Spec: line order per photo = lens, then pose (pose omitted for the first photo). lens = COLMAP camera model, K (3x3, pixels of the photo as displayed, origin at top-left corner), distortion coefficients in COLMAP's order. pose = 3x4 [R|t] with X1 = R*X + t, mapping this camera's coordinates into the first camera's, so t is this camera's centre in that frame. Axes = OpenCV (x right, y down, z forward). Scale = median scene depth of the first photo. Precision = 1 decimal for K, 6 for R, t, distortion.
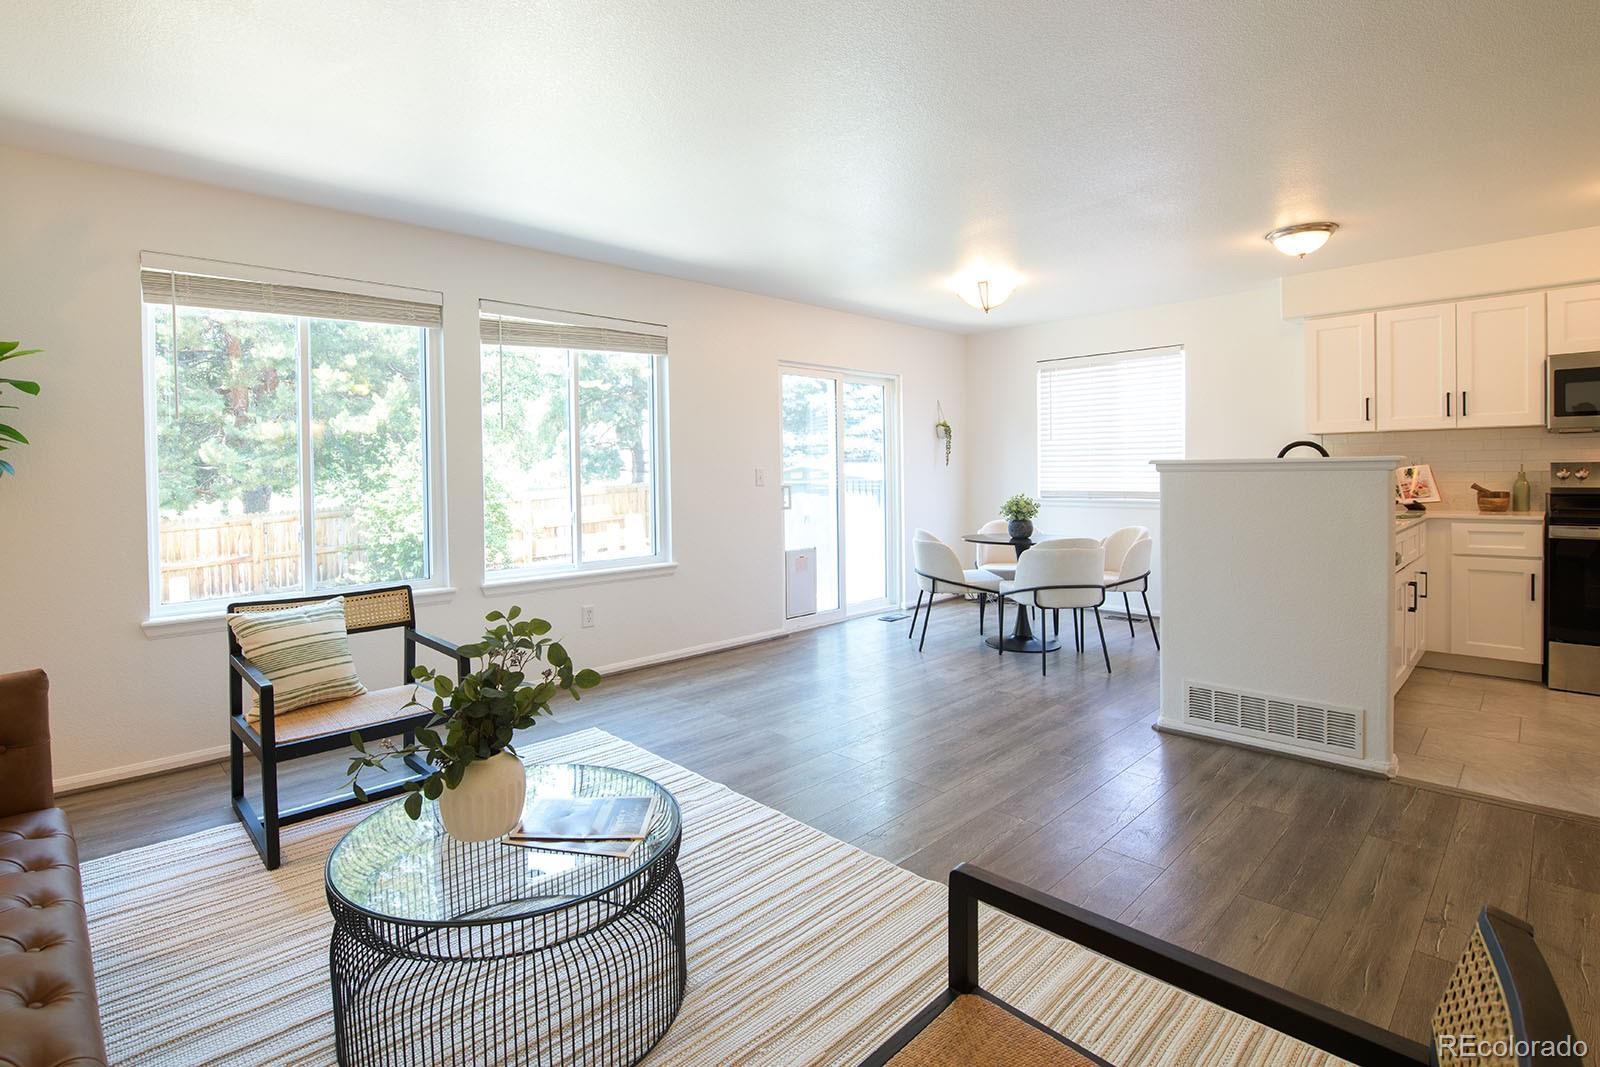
lens RADIAL K [[750.5, 0, 780.1], [0, 750.5, 470.7], [0, 0, 1]] dist [-0.022888, -0.001134]
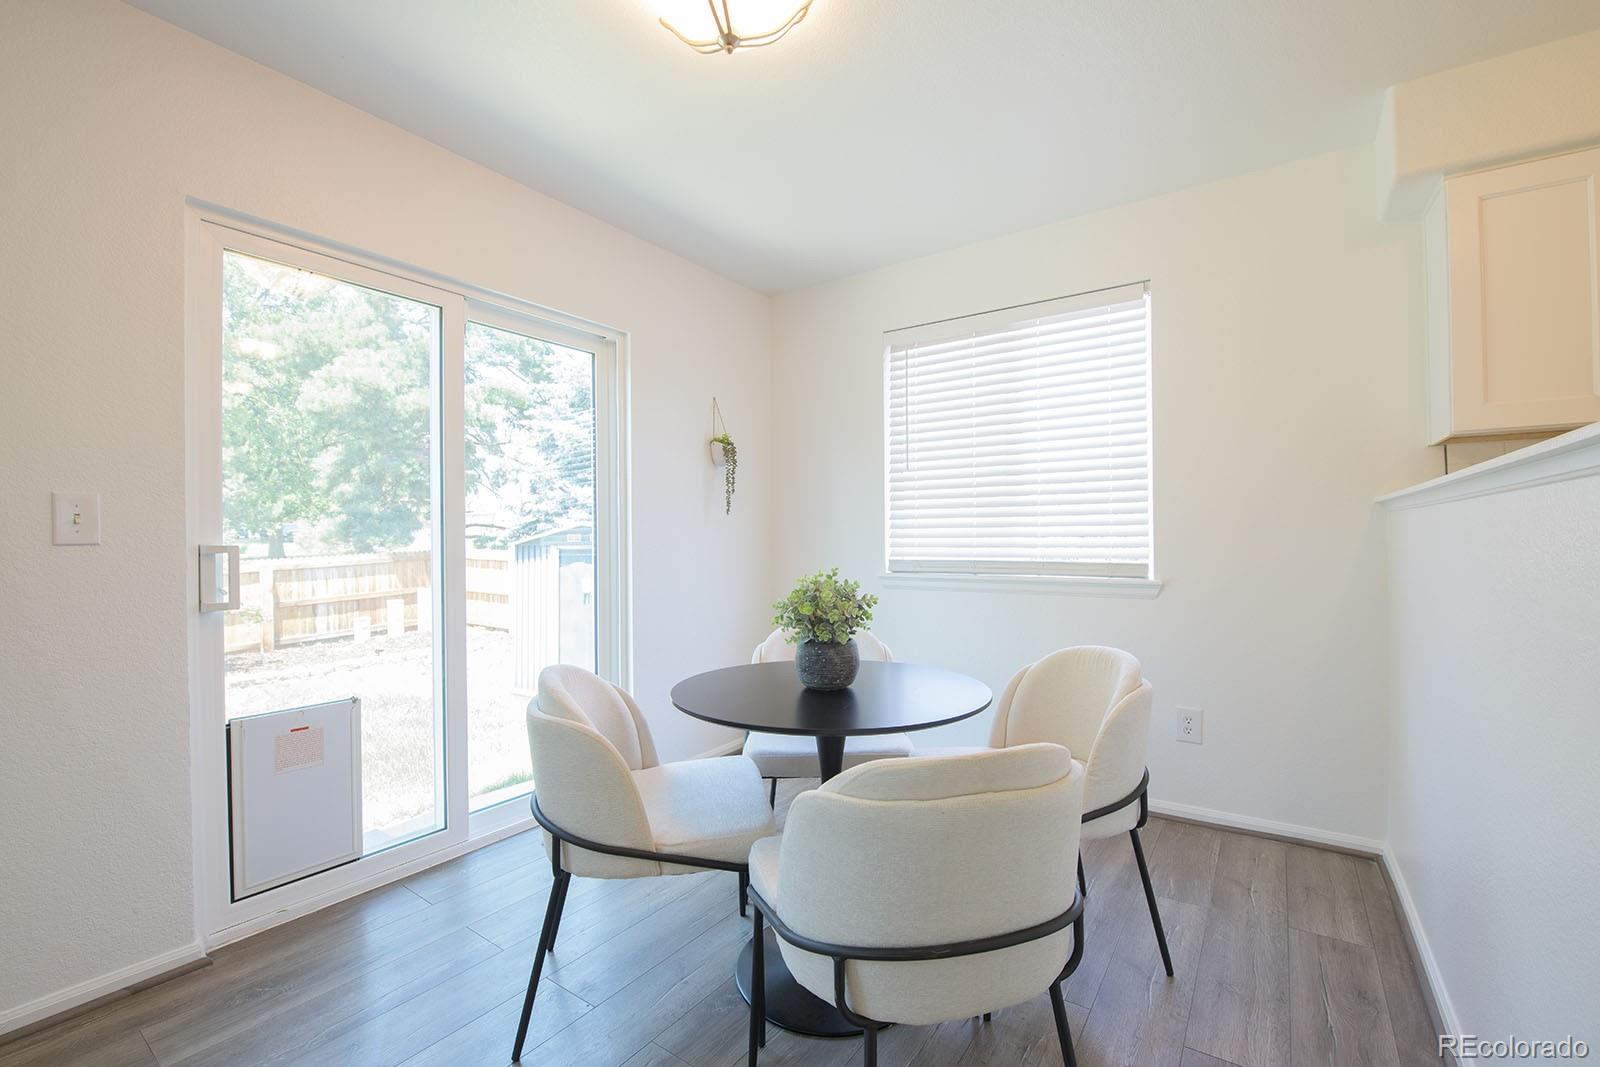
lens RADIAL K [[676.1, 0, 826.0], [0, 676.1, 534.9], [0, 0, 1]] dist [-0.017858, -0.000144]
pose [[0.975206, 0.007930, 0.221157, 0.252751], [-0.006213, 0.999945, -0.008455, 0.016649], [-0.221212, 0.006871, 0.975202, 0.688313]]
